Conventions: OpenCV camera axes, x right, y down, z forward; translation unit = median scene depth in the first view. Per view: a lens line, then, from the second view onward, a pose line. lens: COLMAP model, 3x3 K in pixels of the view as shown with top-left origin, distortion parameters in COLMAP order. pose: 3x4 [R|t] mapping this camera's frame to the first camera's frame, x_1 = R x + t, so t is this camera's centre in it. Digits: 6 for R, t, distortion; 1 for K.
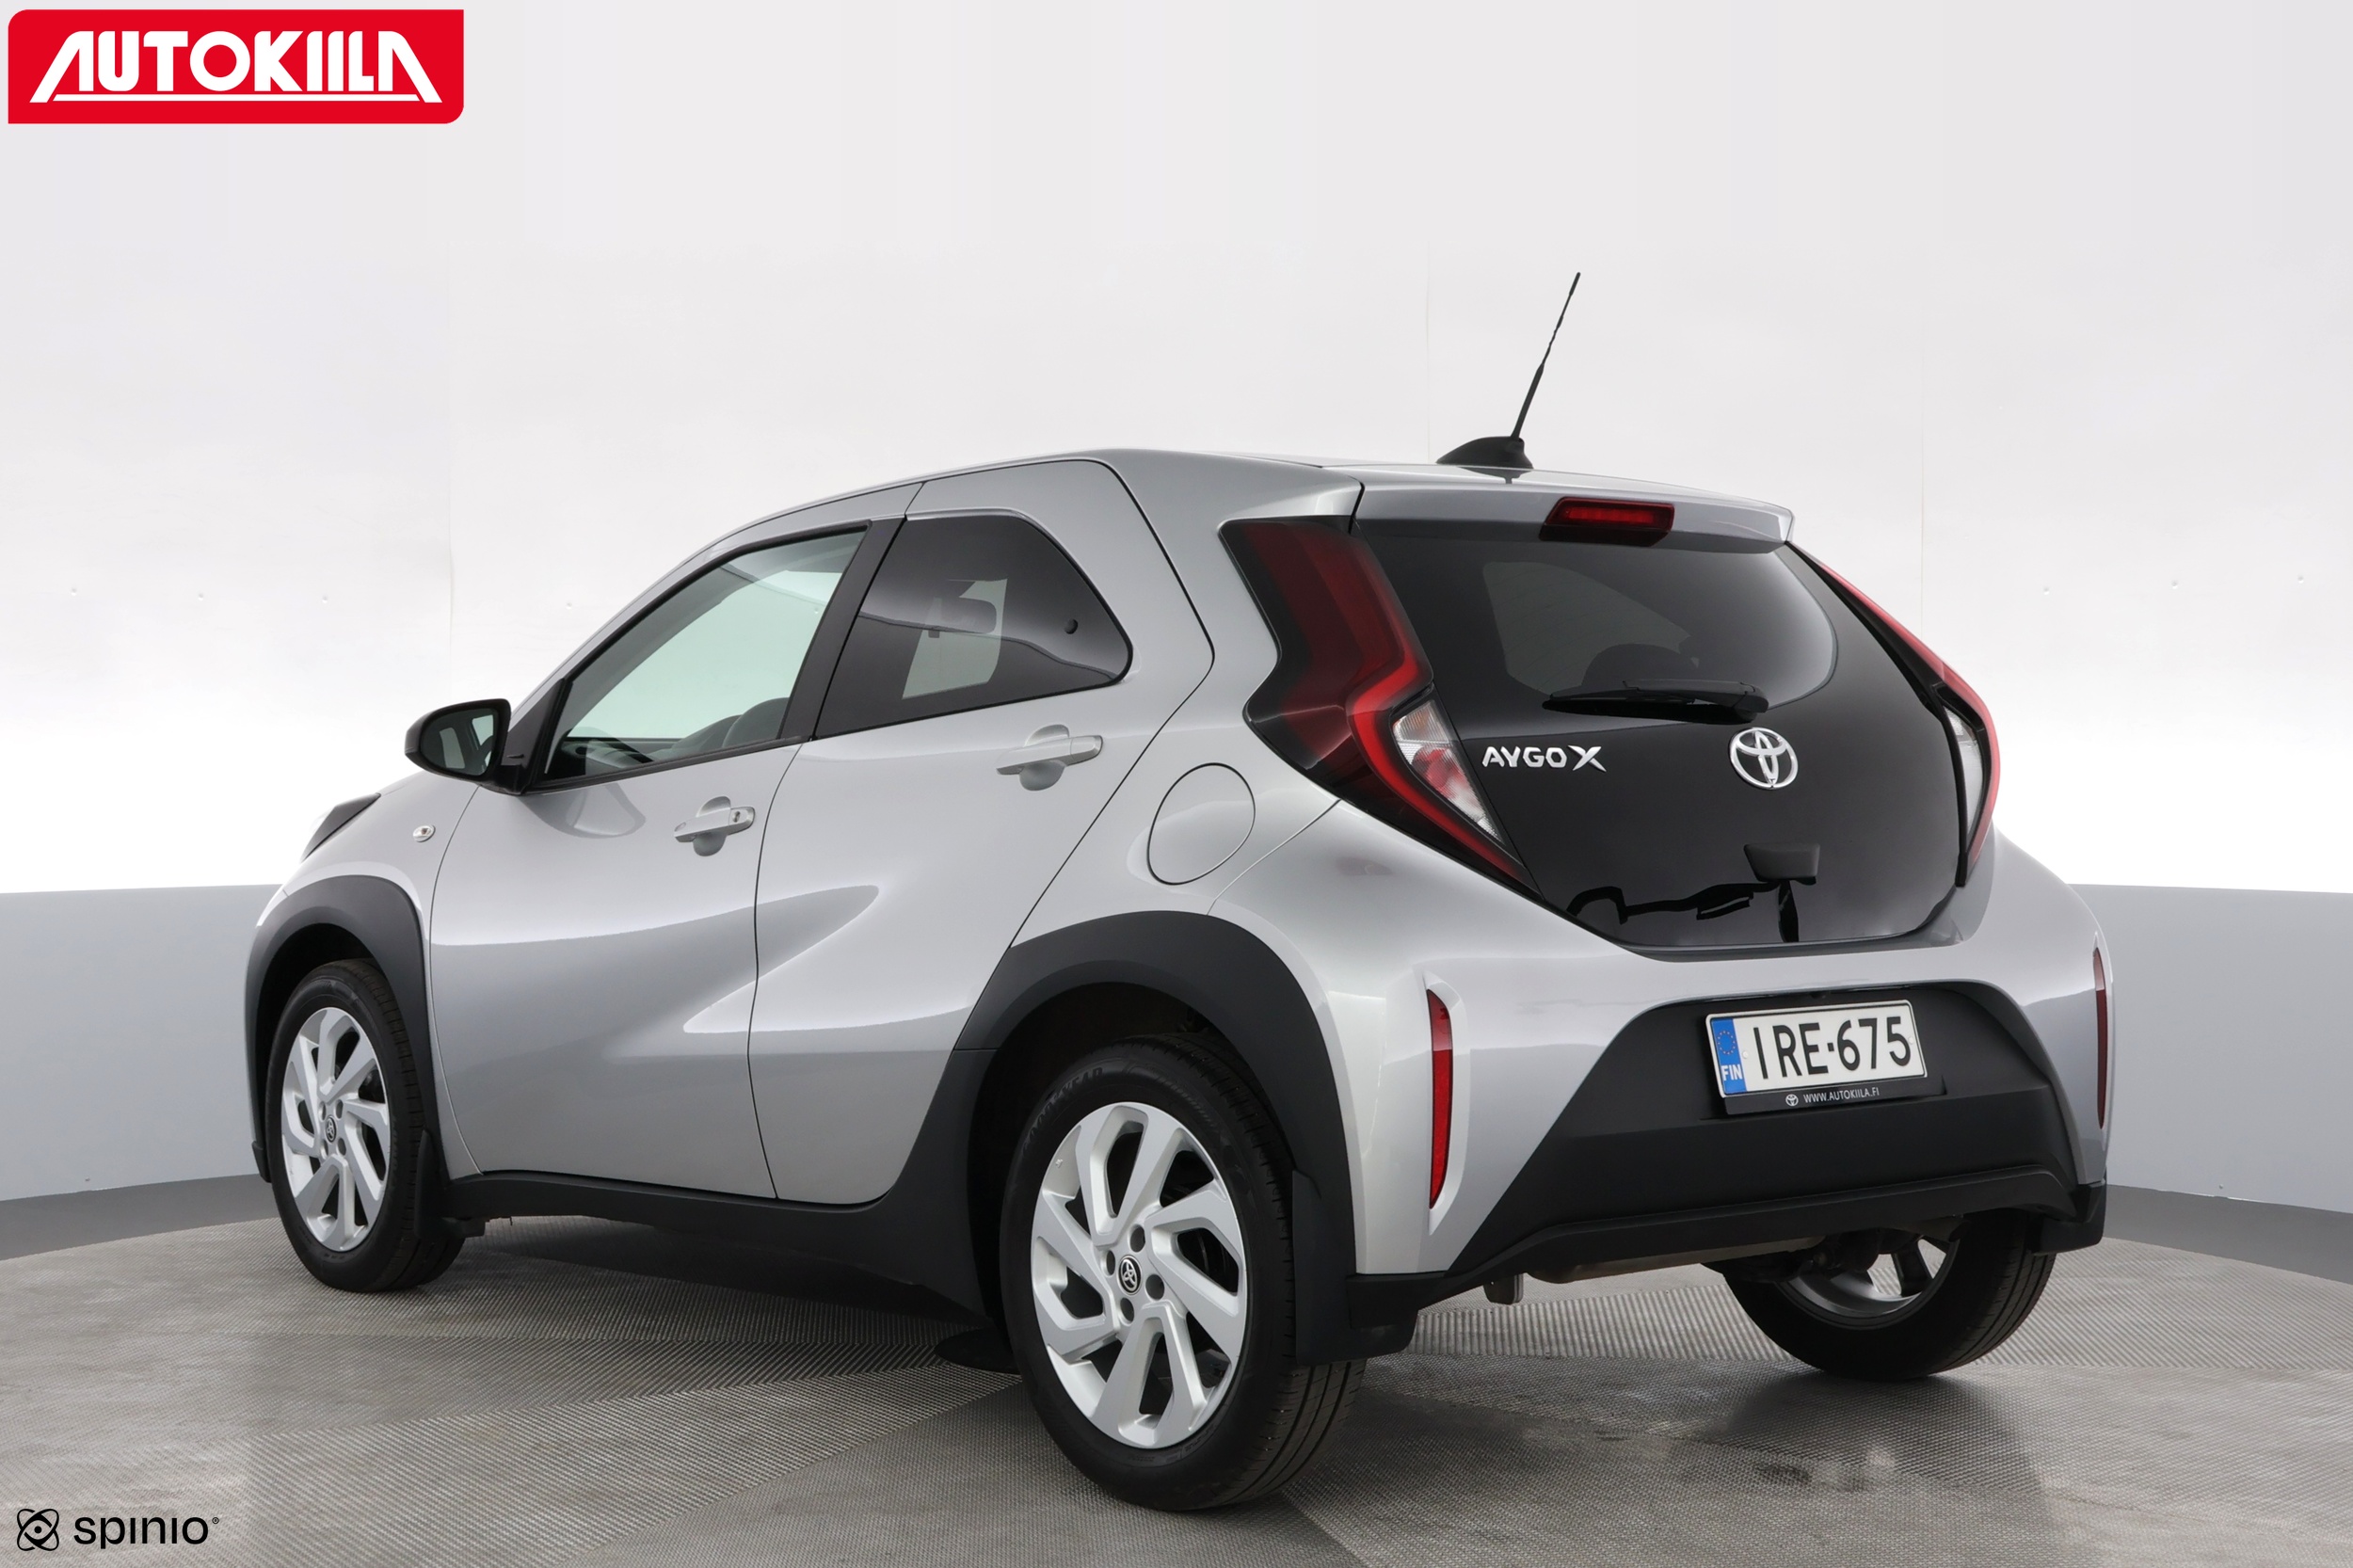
lens RADIAL K [[1991.0, 0, 1180.3], [0, 1991.0, 773.1], [0, 0, 1]] dist [0.040868, -0.001286]
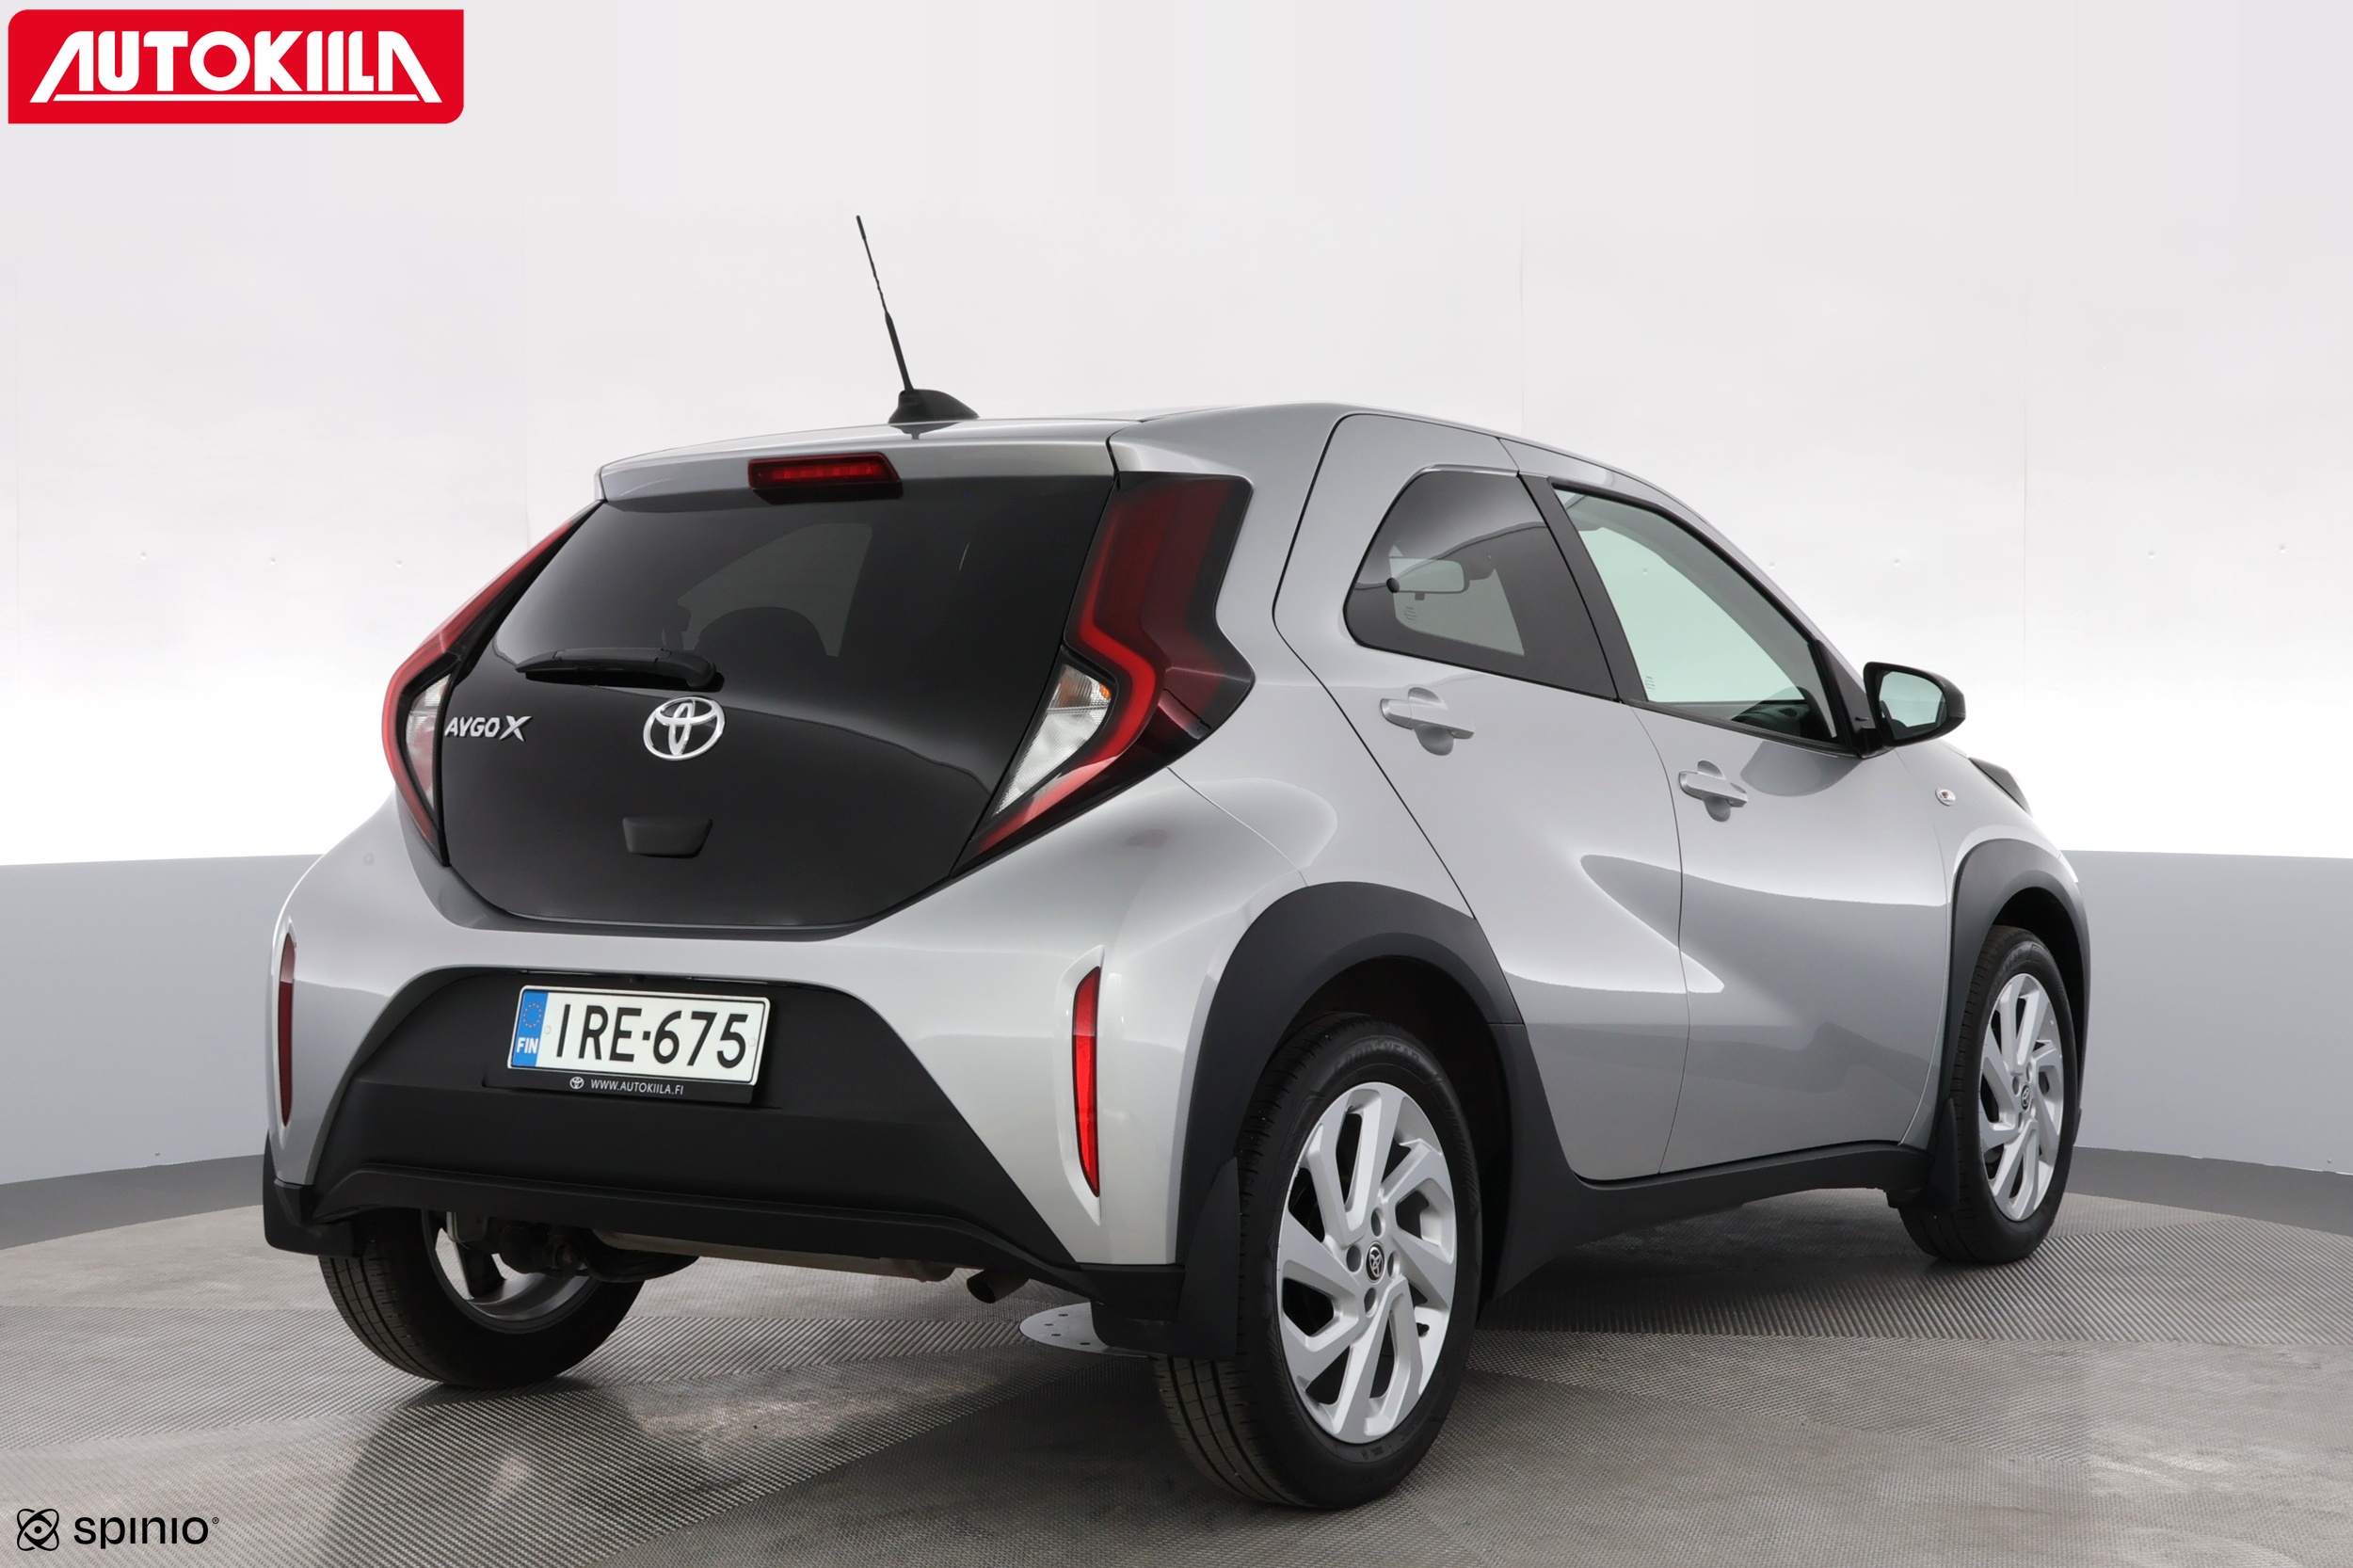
lens RADIAL K [[1991.0, 0, 1169.1], [0, 1991.0, 765.4], [0, 0, 1]] dist [0.040868, -0.001286]
pose [[0.666950, 0.015530, -0.744941, 1.188204], [-0.003701, 0.999839, 0.017530, -0.007422], [0.745093, -0.008935, 0.666900, 0.558872]]
